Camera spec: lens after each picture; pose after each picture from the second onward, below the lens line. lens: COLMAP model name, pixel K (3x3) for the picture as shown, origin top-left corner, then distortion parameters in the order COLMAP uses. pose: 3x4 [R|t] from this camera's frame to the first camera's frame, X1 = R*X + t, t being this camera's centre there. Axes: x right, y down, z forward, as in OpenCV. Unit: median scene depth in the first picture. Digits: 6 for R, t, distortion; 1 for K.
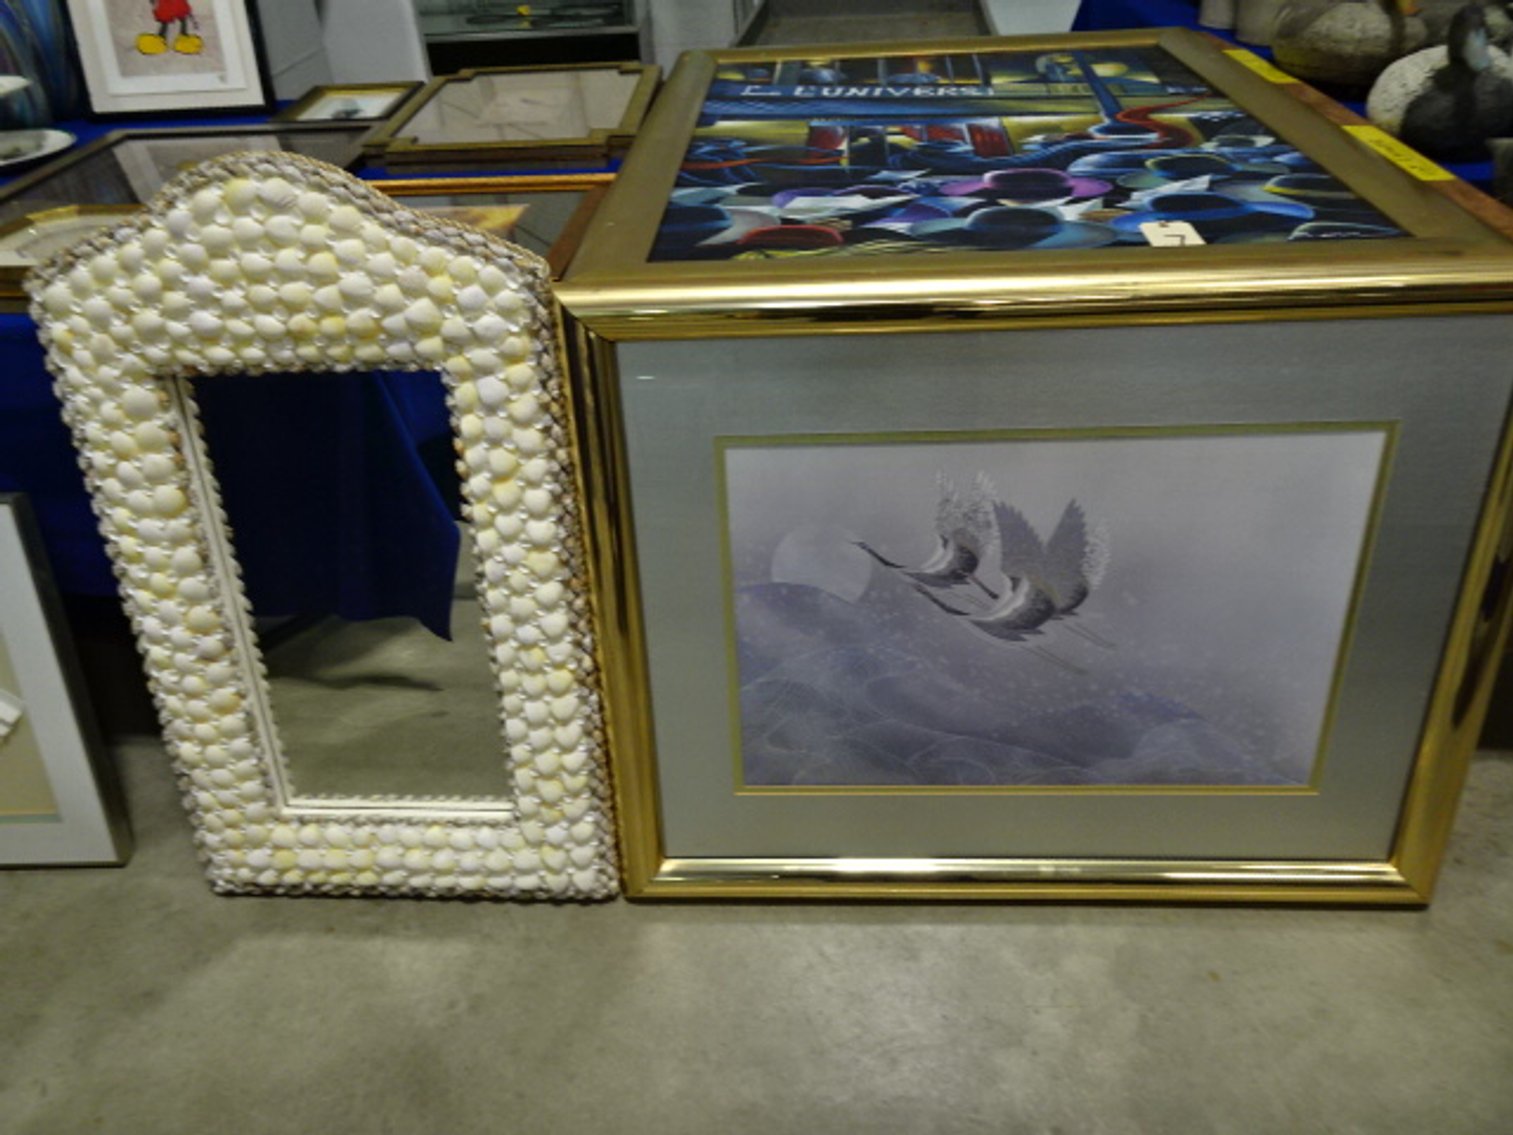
lens RADIAL K [[1076.5, 0, 756.5], [0, 1076.5, 567.5], [0, 0, 1]] dist [0.007109, 0.000885]
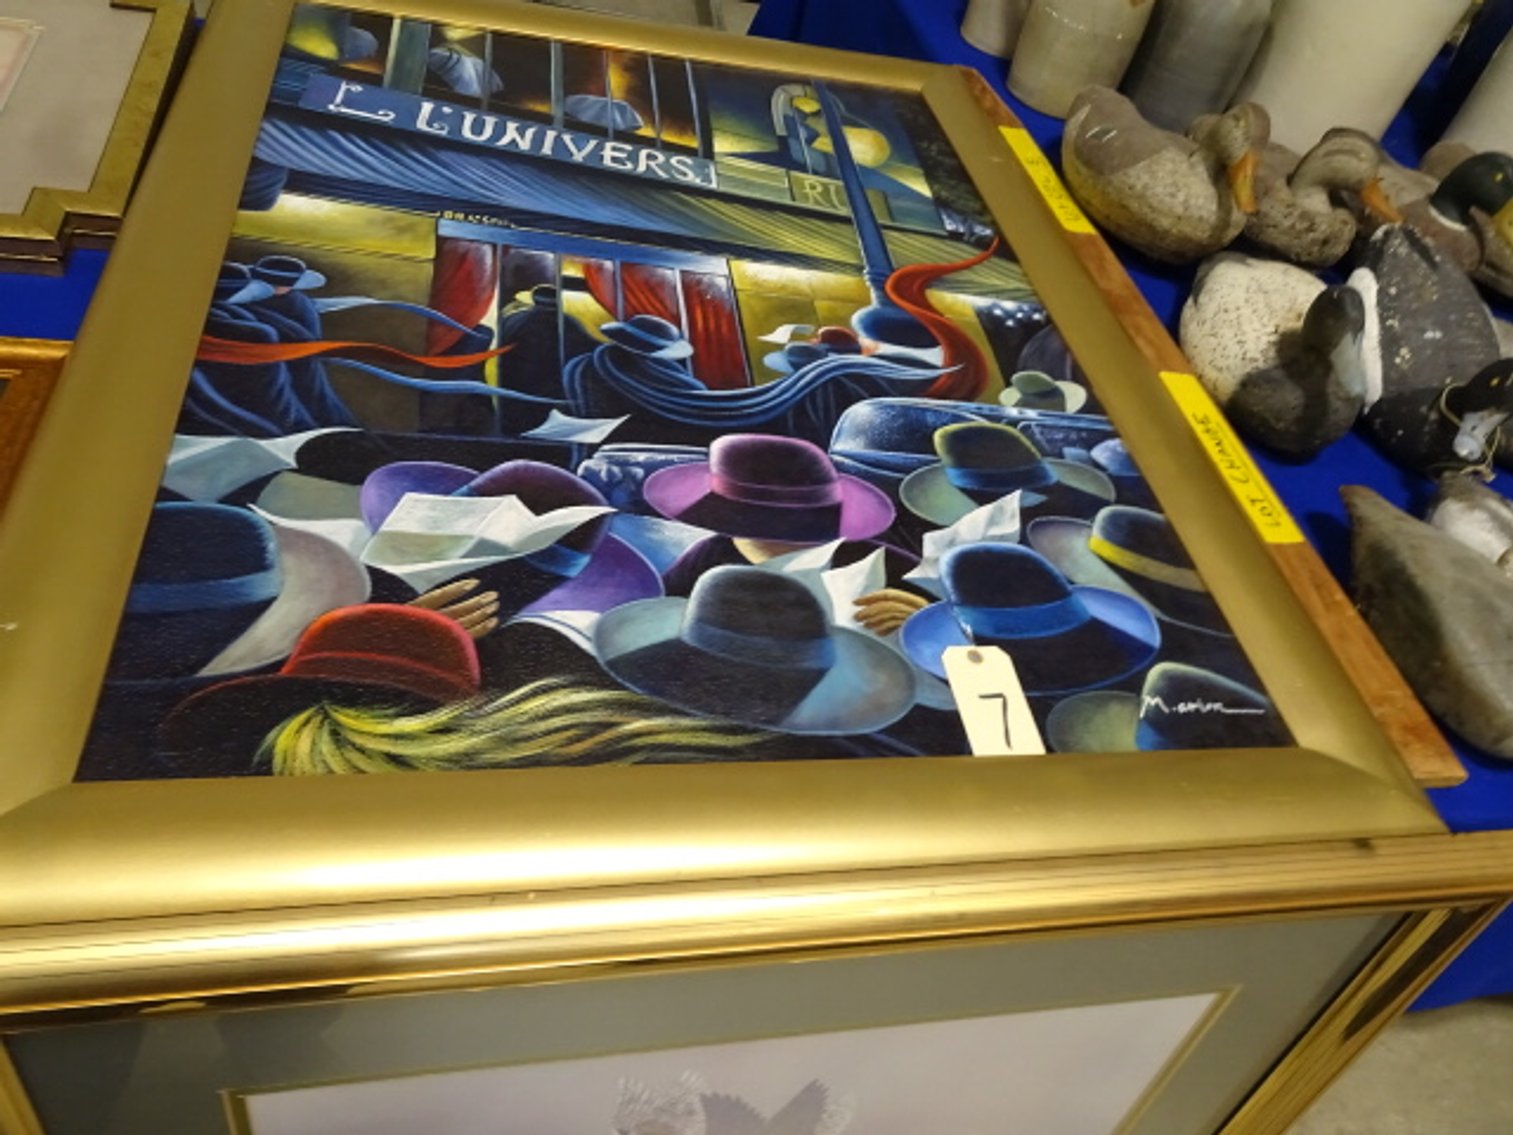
lens RADIAL K [[1087.1, 0, 756.5], [0, 1087.1, 567.5], [0, 0, 1]] dist [0.015697, -0.005747]
pose [[0.945079, 0.018002, 0.326347, 0.022956], [-0.083921, 0.978373, 0.189061, -0.388381], [-0.315886, -0.206065, 0.926150, 0.342219]]
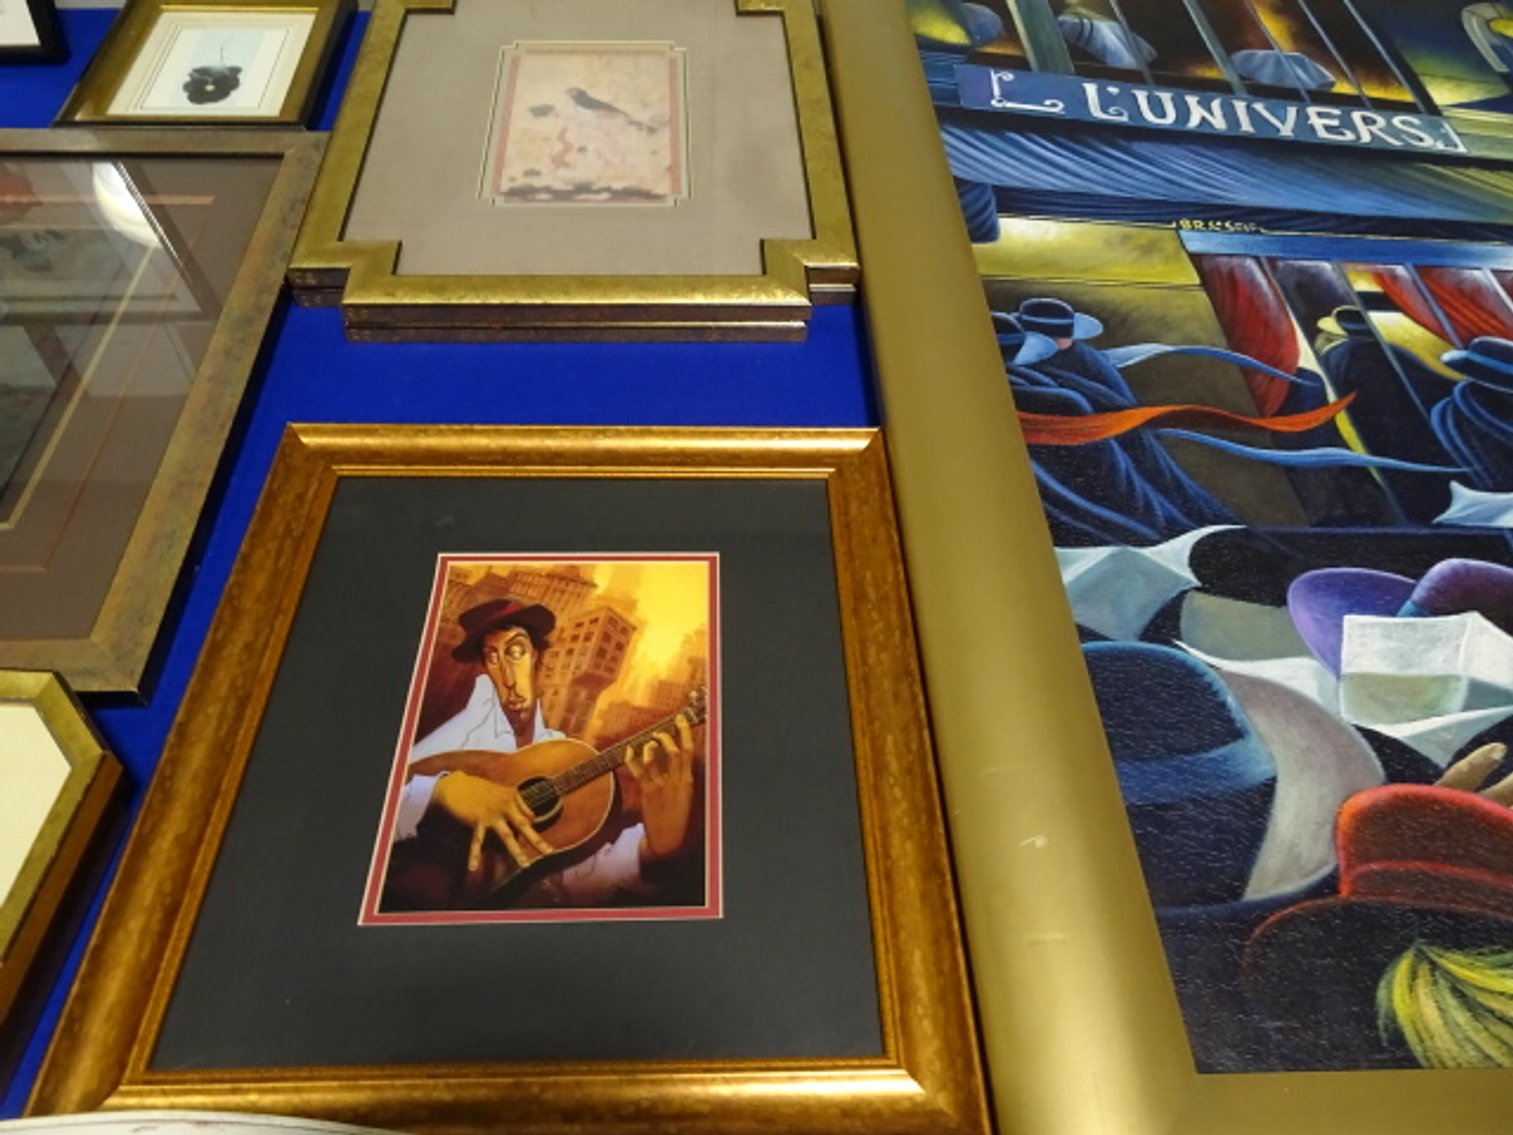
lens RADIAL K [[1087.1, 0, 756.5], [0, 1087.1, 567.5], [0, 0, 1]] dist [0.015697, -0.005747]
pose [[0.993587, -0.008683, 0.112734, -0.235602], [-0.020028, 0.967766, 0.251052, -0.426309], [-0.111280, -0.251700, 0.961387, 0.529012]]
